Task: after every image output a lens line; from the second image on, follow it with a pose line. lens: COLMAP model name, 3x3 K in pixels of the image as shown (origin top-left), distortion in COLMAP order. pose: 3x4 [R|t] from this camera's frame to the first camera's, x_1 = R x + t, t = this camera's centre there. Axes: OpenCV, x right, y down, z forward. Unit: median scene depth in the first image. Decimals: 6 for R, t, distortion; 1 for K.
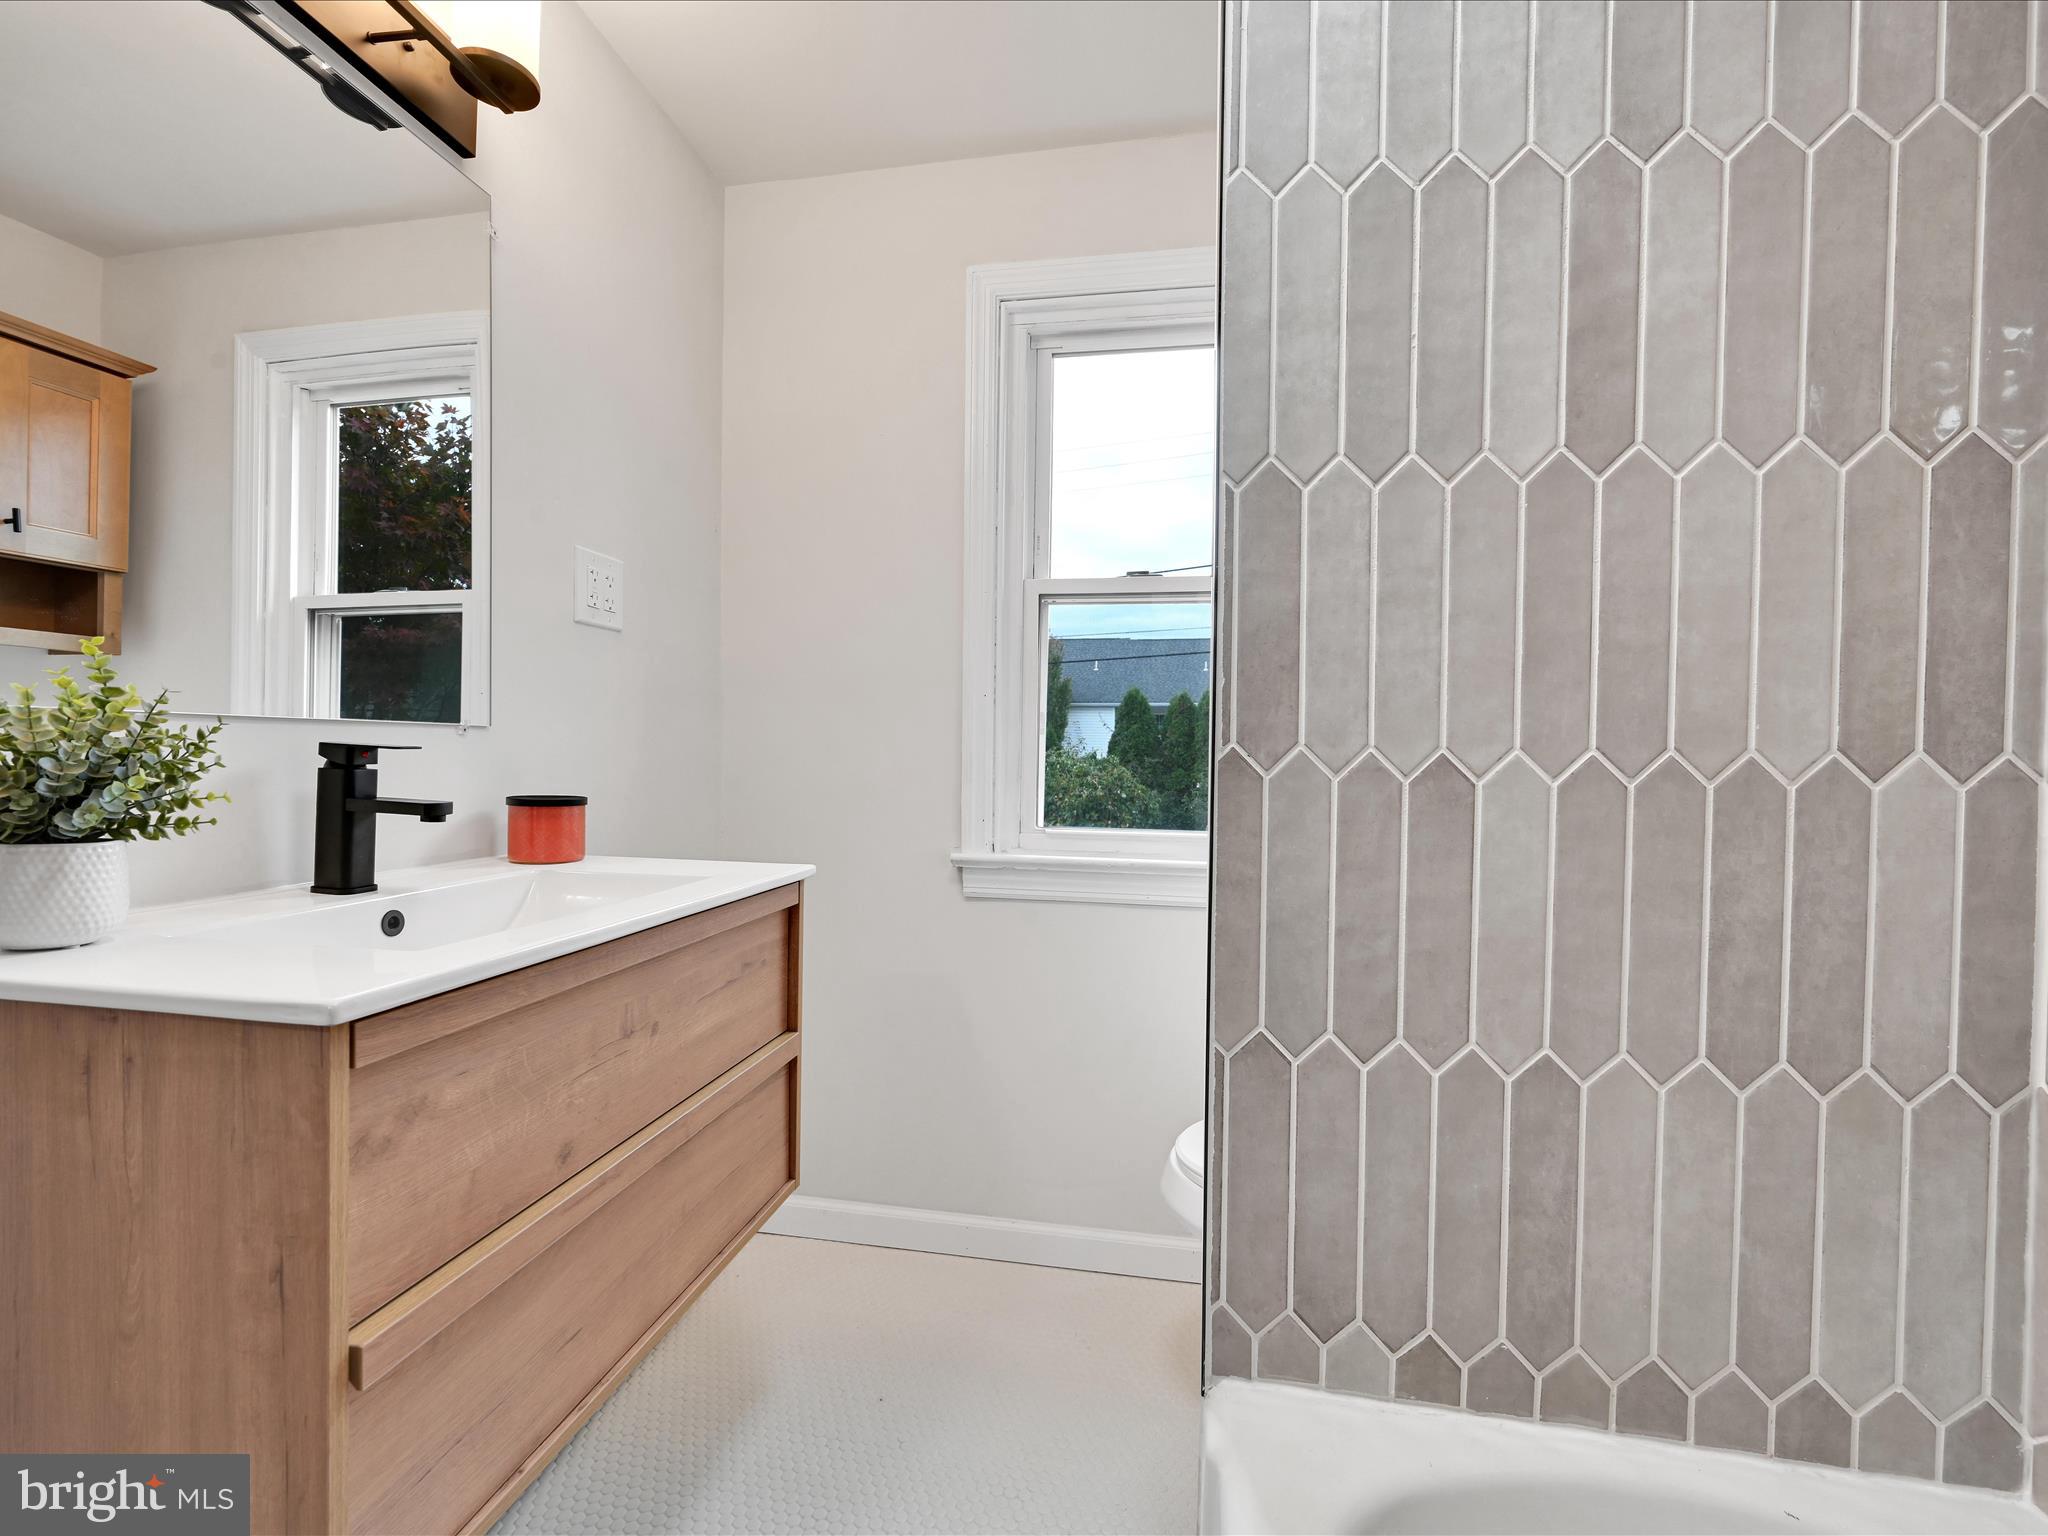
lens RADIAL K [[892.5, 0, 1028.7], [0, 892.5, 770.3], [0, 0, 1]] dist [-0.001598, 0.000653]
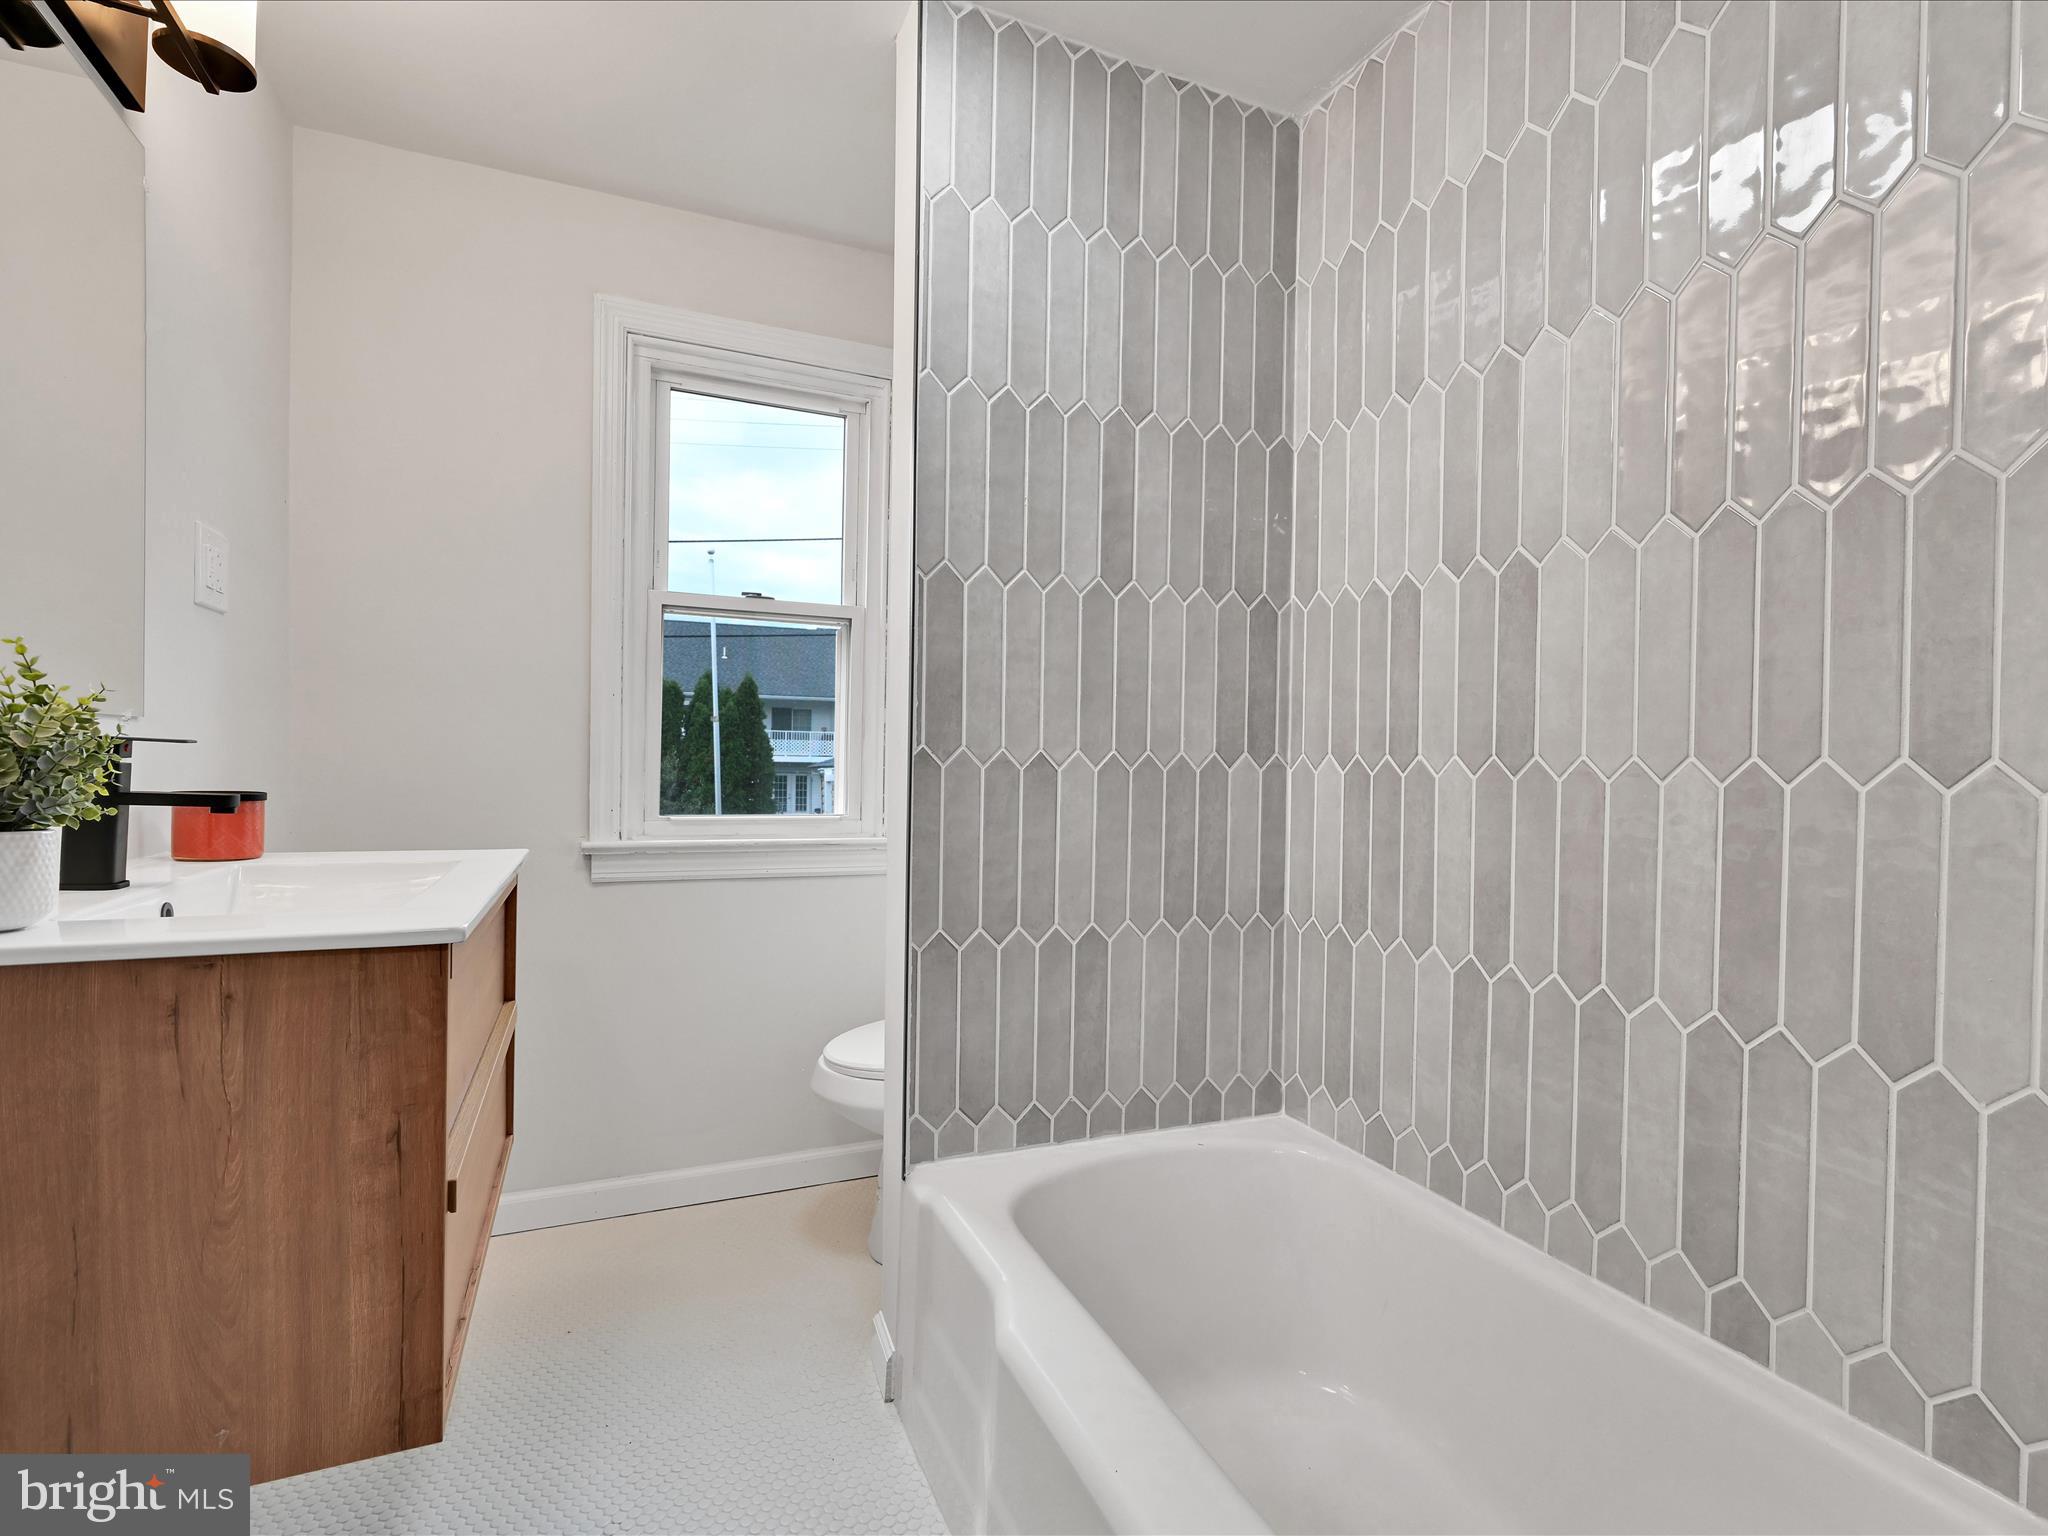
lens RADIAL K [[920.2, 0, 1024.0], [0, 920.2, 768.0], [0, 0, 1]] dist [-0.001227, 0.000196]
pose [[0.839950, -0.004937, 0.542642, -0.510460], [0.003362, 0.999987, 0.003894, 0.004410], [-0.542654, -0.001446, 0.839955, -0.439377]]
